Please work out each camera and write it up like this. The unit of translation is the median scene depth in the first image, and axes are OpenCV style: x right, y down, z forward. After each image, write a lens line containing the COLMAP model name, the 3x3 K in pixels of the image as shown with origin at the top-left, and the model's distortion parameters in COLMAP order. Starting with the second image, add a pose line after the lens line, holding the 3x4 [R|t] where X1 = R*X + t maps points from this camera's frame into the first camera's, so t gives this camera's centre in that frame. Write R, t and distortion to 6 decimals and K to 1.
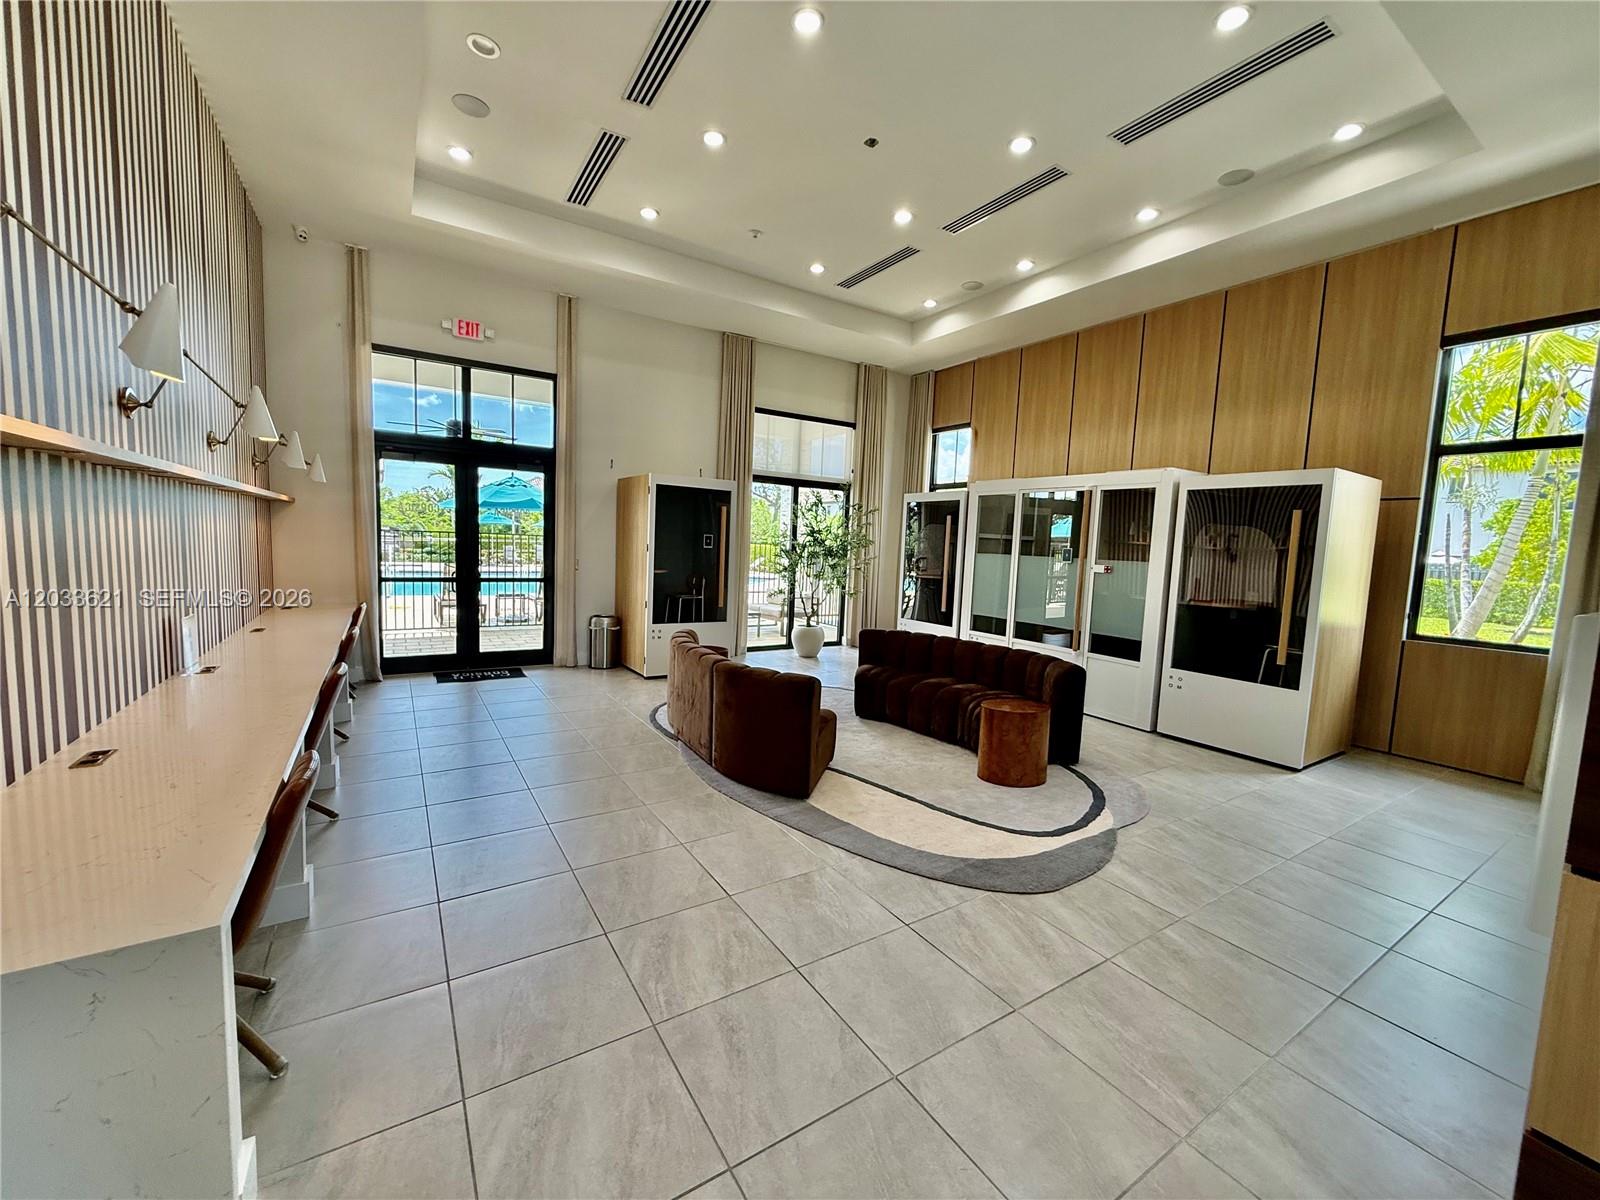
lens RADIAL K [[638.4, 0, 792.6], [0, 638.4, 599.5], [0, 0, 1]] dist [-0.002104, -0.000350]
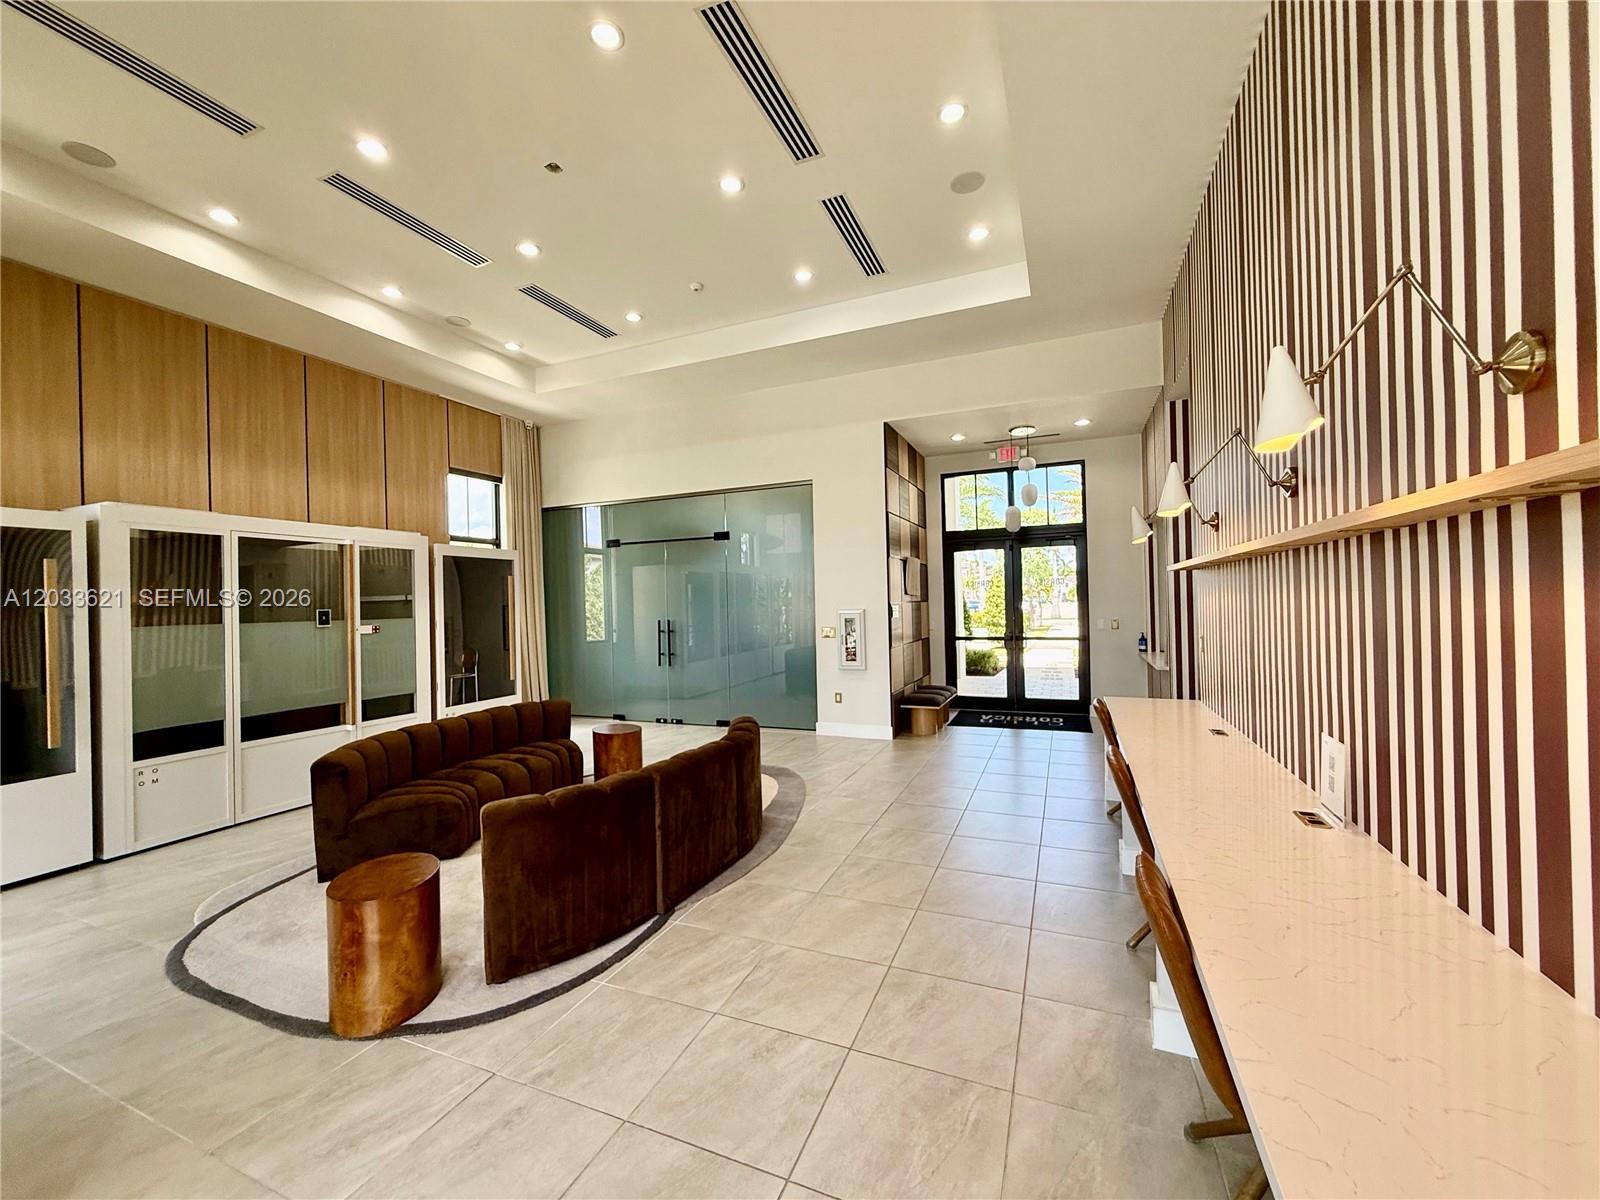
lens RADIAL K [[638.4, 0, 792.6], [0, 638.4, 599.5], [0, 0, 1]] dist [-0.002104, -0.000350]
pose [[-0.570694, -0.022346, 0.820859, -0.681648], [0.075270, 0.993998, 0.079390, -0.126042], [-0.817706, 0.107093, -0.565587, 1.071154]]
